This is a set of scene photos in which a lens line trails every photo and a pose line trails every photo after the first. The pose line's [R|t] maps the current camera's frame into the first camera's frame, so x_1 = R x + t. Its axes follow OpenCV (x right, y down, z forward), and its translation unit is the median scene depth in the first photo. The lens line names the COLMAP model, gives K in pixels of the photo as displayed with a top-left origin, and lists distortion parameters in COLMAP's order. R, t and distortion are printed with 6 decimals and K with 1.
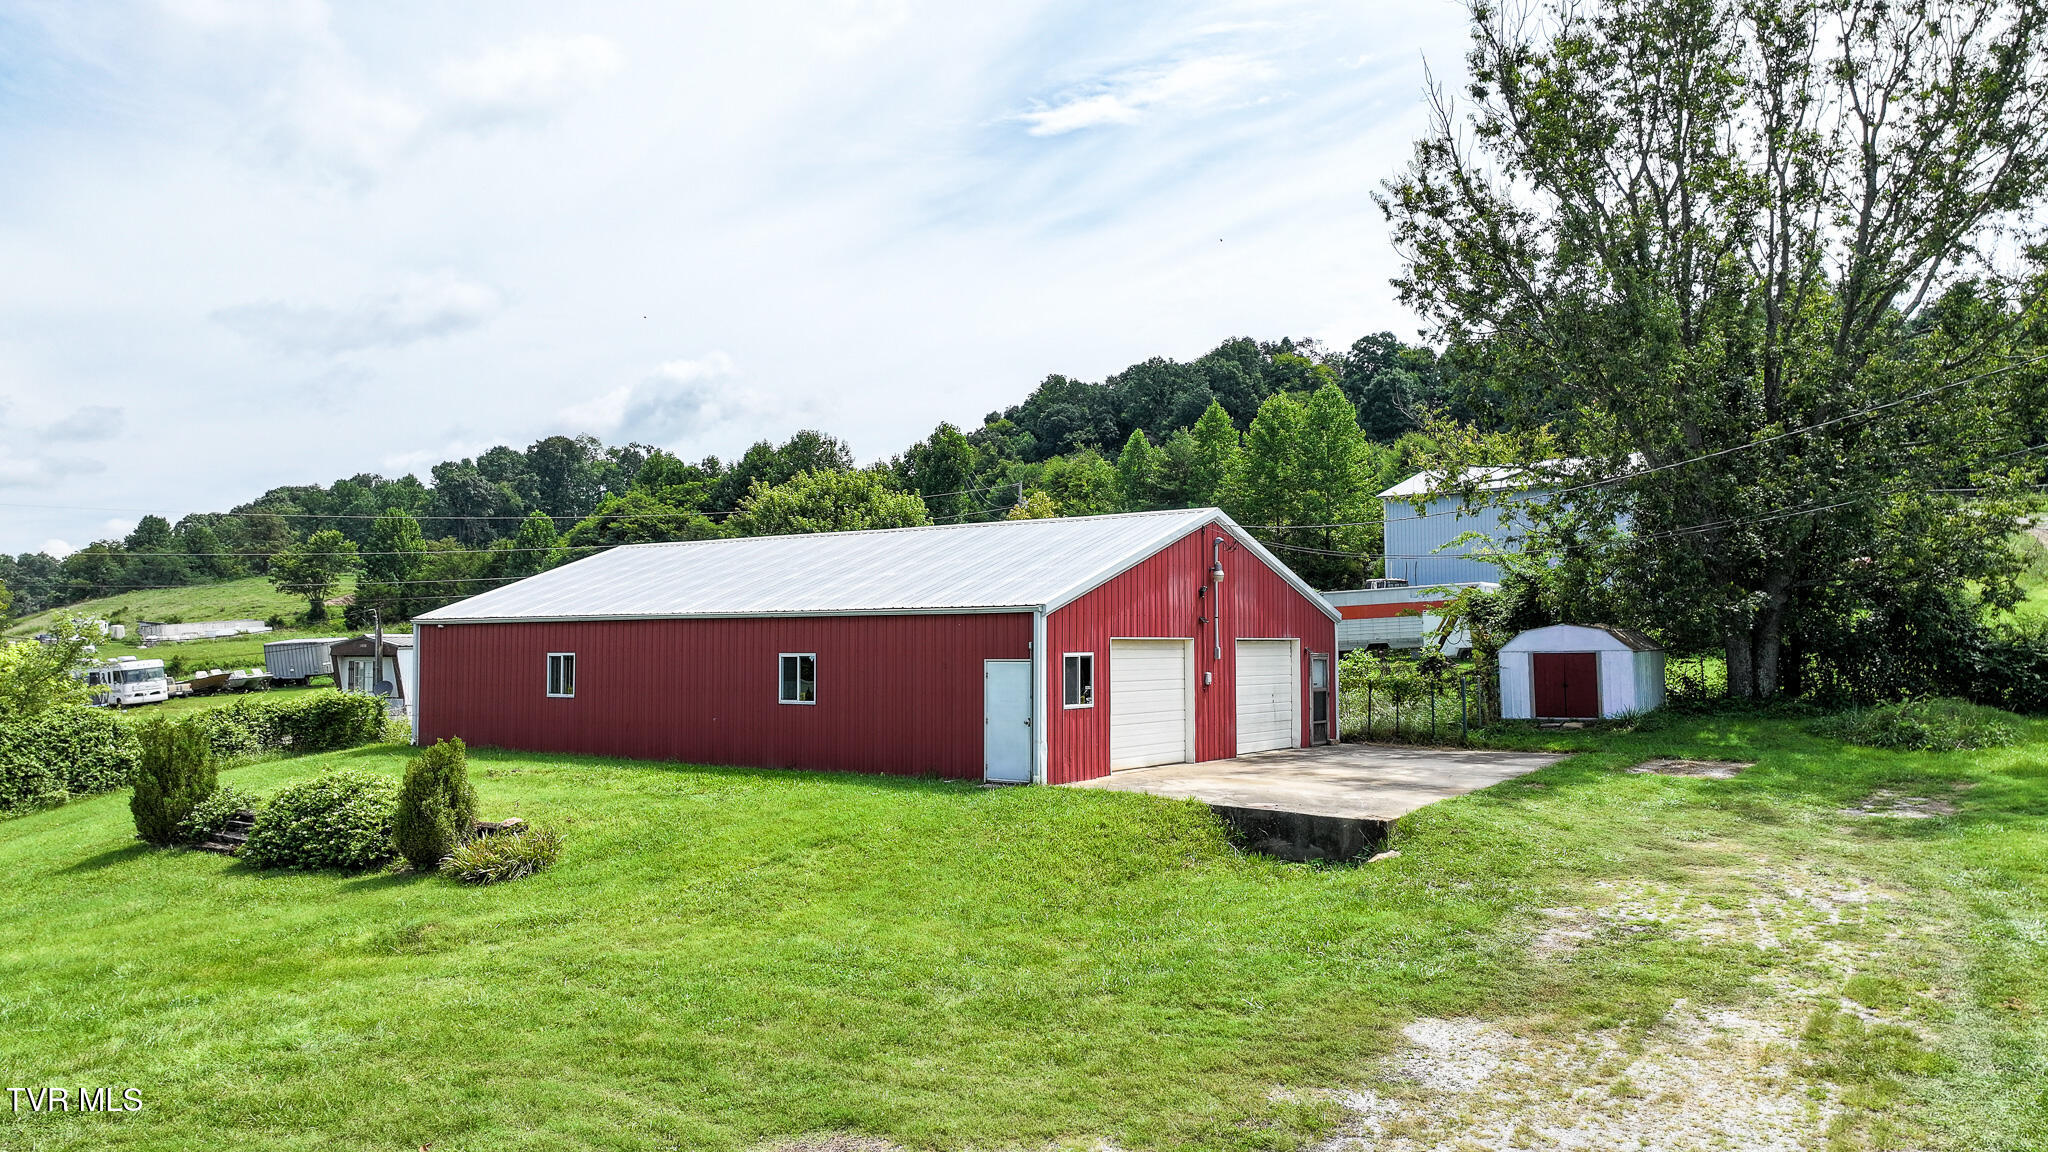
lens RADIAL K [[1433.8, 0, 1033.0], [0, 1433.8, 578.3], [0, 0, 1]] dist [0.004156, 0.009862]
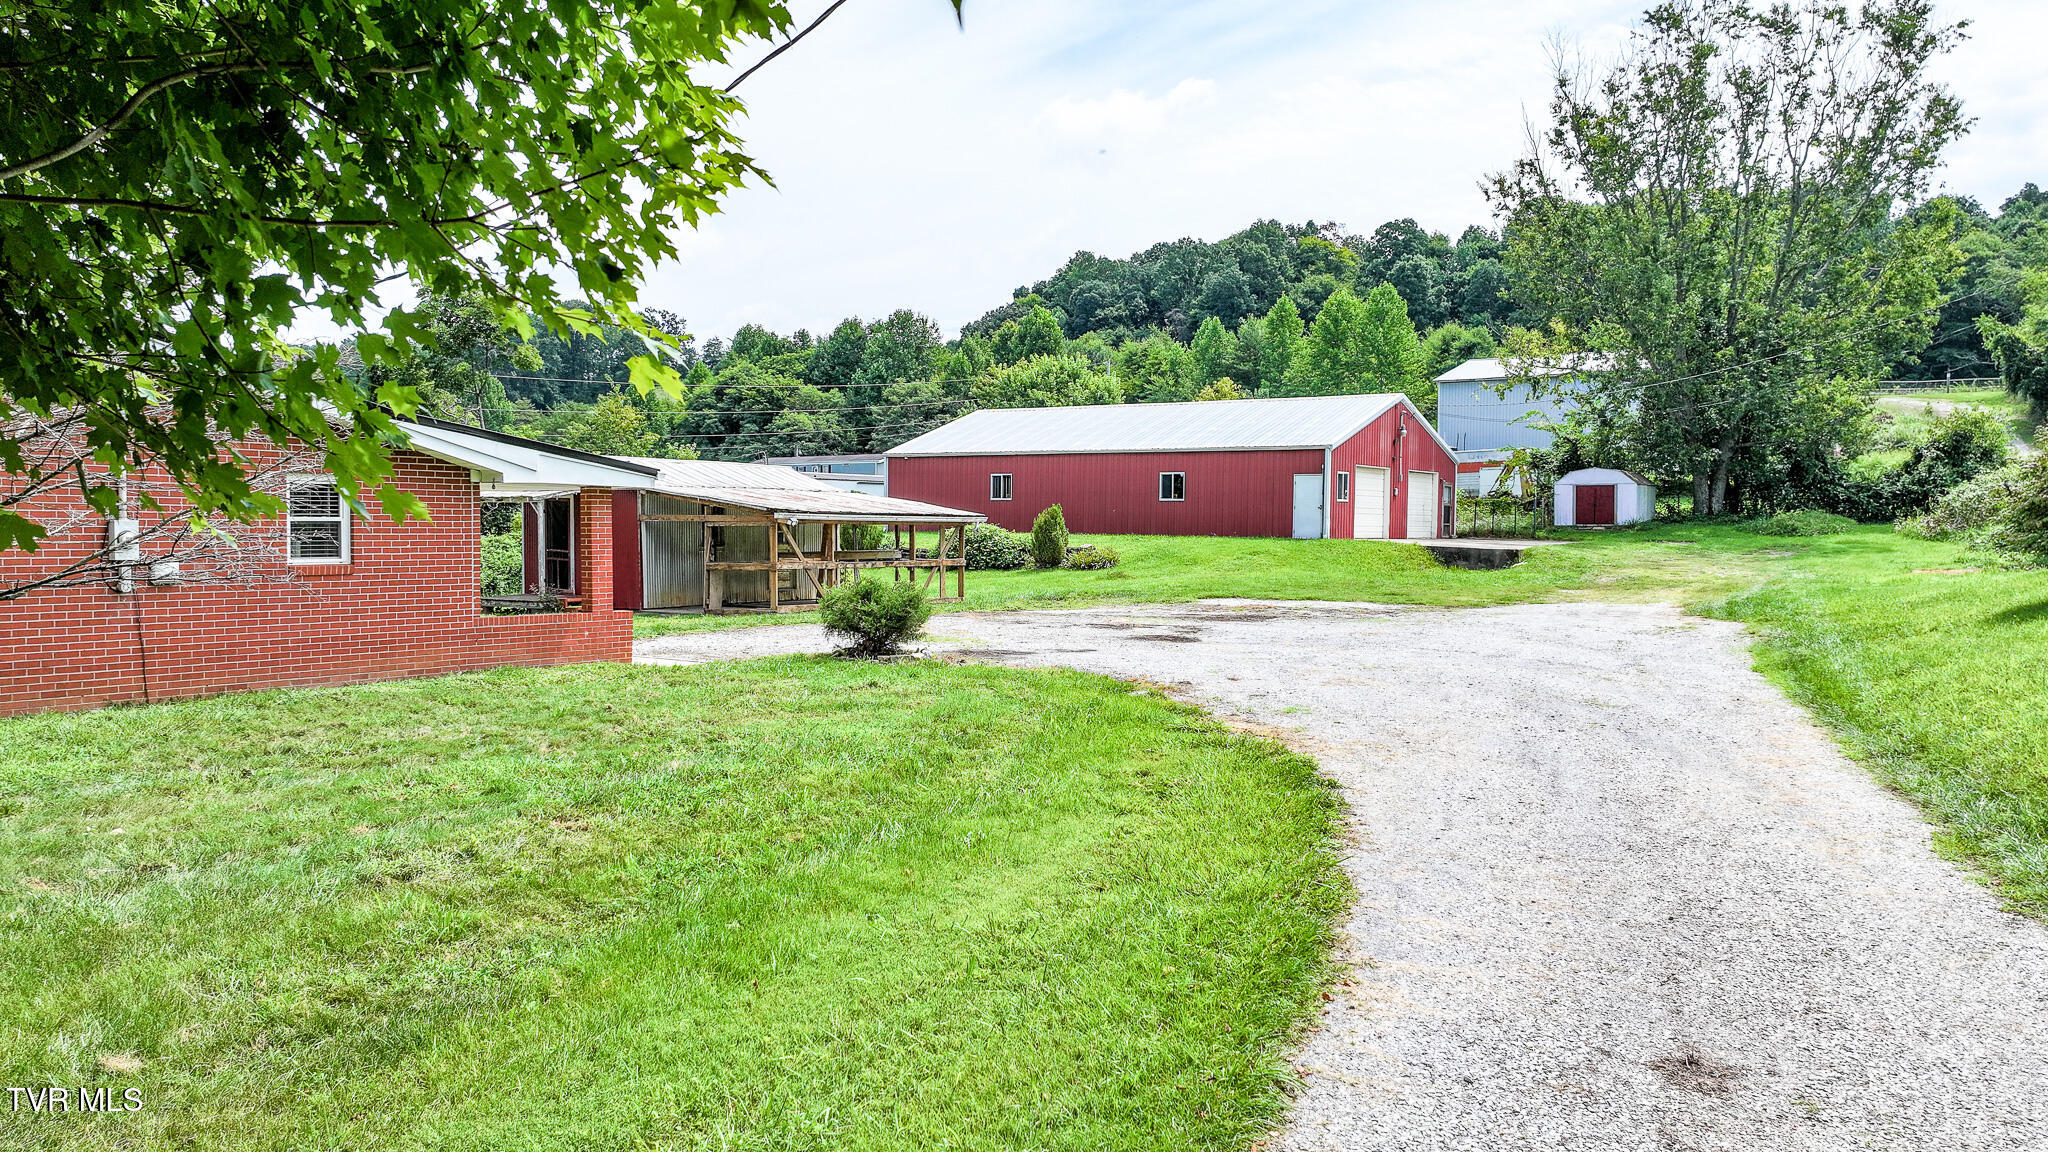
lens RADIAL K [[1477.3, 0, 1024.0], [0, 1477.3, 576.0], [0, 0, 1]] dist [0.004308, 0.004636]
pose [[0.999812, 0.015335, 0.011858, -0.279401], [-0.016278, 0.996336, 0.083962, 0.022449], [-0.010527, -0.084139, 0.996398, -0.636602]]
